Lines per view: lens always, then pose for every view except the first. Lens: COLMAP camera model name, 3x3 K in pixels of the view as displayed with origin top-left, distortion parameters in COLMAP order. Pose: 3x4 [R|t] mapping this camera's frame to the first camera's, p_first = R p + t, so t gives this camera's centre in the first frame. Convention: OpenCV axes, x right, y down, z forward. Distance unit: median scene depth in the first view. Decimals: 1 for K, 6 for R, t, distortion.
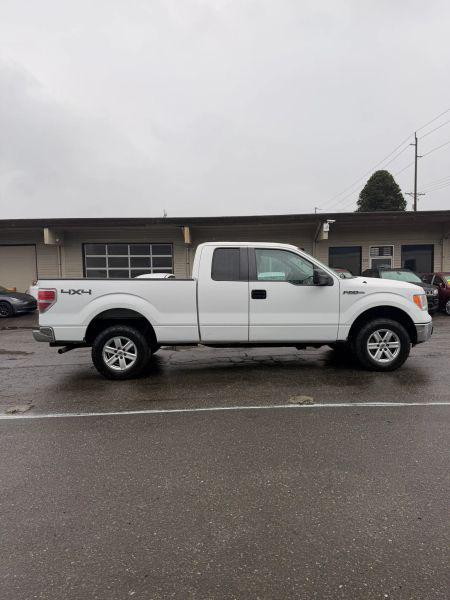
lens RADIAL K [[431.6, 0, 228.2], [0, 431.6, 302.4], [0, 0, 1]] dist [0.007625, -0.003799]
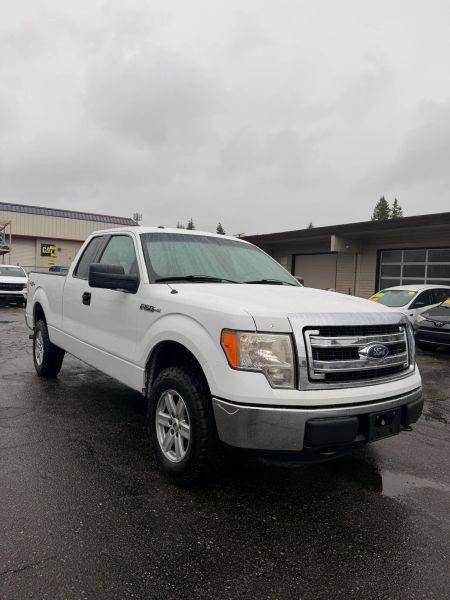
lens RADIAL K [[431.6, 0, 228.2], [0, 431.6, 302.4], [0, 0, 1]] dist [0.007625, -0.003799]
pose [[0.531902, 0.076167, -0.843374, 0.812813], [-0.103738, 0.994306, 0.024372, -0.055080], [0.840428, 0.074526, 0.536775, 0.809937]]
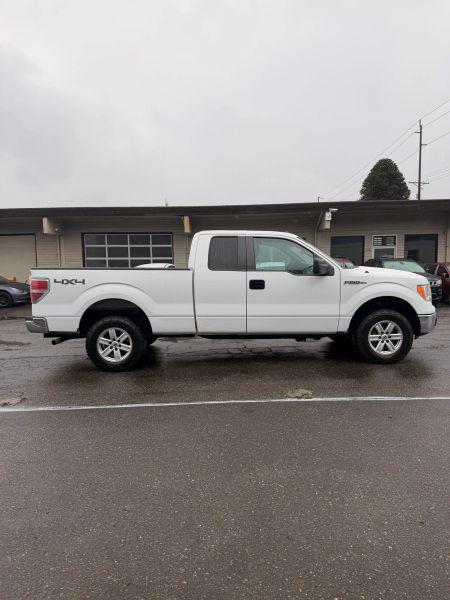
lens RADIAL K [[431.6, 0, 225.0], [0, 431.6, 300.0], [0, 0, 1]] dist [0.005507, -0.002427]
pose [[0.999926, 0.001474, -0.012106, 0.010933], [-0.001263, 0.999847, 0.017424, -0.000526], [0.012130, -0.017407, 0.999775, 0.027512]]
